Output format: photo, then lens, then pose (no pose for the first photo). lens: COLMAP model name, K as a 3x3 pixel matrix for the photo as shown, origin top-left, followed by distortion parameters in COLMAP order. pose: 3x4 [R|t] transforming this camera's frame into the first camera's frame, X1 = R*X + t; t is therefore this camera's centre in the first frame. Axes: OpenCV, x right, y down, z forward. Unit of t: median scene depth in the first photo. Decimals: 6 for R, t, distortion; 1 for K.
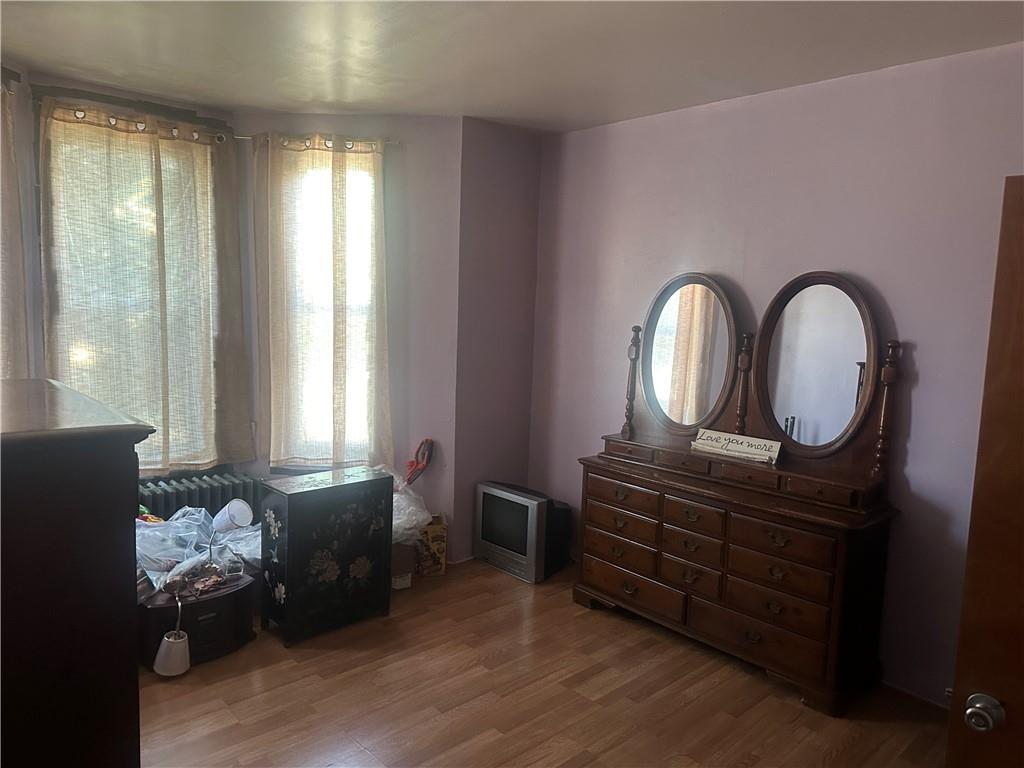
lens RADIAL K [[724.2, 0, 513.2], [0, 724.2, 386.6], [0, 0, 1]] dist [0.049169, -0.052719]
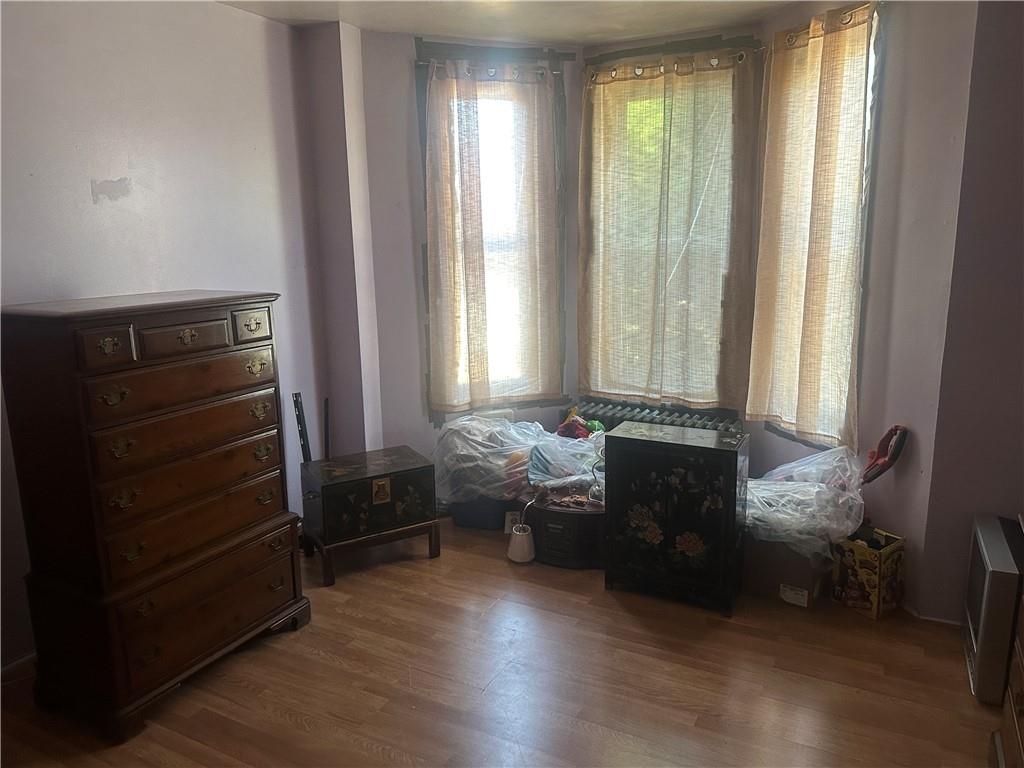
lens RADIAL K [[724.2, 0, 510.7], [0, 724.2, 385.1], [0, 0, 1]] dist [0.049169, -0.052719]
pose [[0.318652, 0.153386, -0.935379, 0.477373], [-0.087644, 0.987360, 0.132053, -0.030990], [0.943811, 0.039902, 0.328068, 0.488448]]
